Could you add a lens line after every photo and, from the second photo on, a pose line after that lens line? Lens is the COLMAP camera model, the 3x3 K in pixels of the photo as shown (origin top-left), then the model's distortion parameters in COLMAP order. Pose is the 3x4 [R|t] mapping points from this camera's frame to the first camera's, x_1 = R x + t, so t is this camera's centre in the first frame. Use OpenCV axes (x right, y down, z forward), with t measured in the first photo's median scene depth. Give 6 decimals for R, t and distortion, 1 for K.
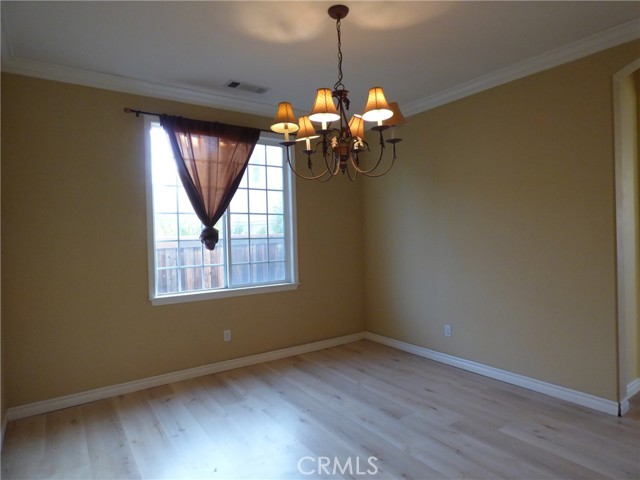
lens RADIAL K [[388.8, 0, 323.1], [0, 388.8, 239.8], [0, 0, 1]] dist [-0.017926, 0.007108]
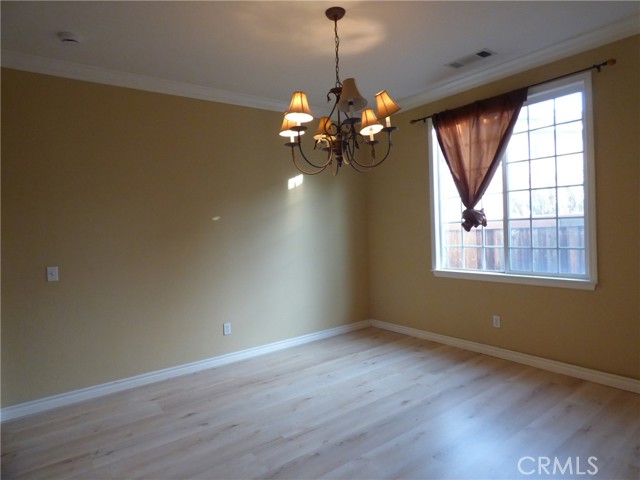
lens RADIAL K [[388.8, 0, 325.2], [0, 388.8, 237.6], [0, 0, 1]] dist [-0.017926, 0.007108]
pose [[0.038625, 0.049786, -0.998013, 0.700771], [0.026948, 0.998343, 0.050845, -0.019360], [0.998890, -0.028859, 0.037220, 0.567521]]
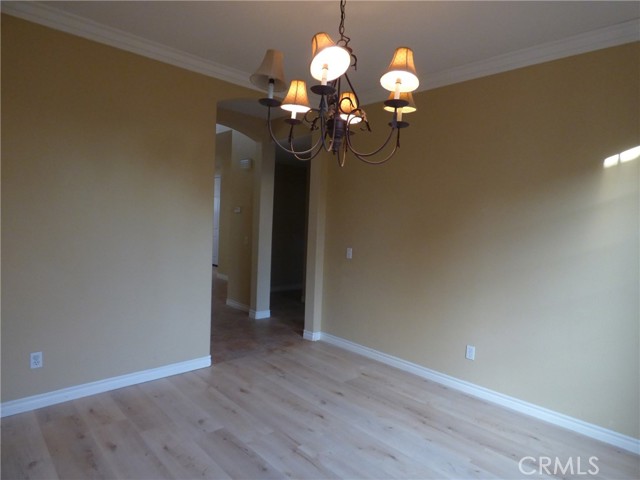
lens RADIAL K [[388.8, 0, 322.0], [0, 388.8, 242.2], [0, 0, 1]] dist [-0.017926, 0.007108]
pose [[-0.991267, -0.005662, -0.131751, 0.112028], [-0.014679, 0.997607, 0.067564, -0.024544], [0.131053, 0.068908, -0.988978, 1.114341]]
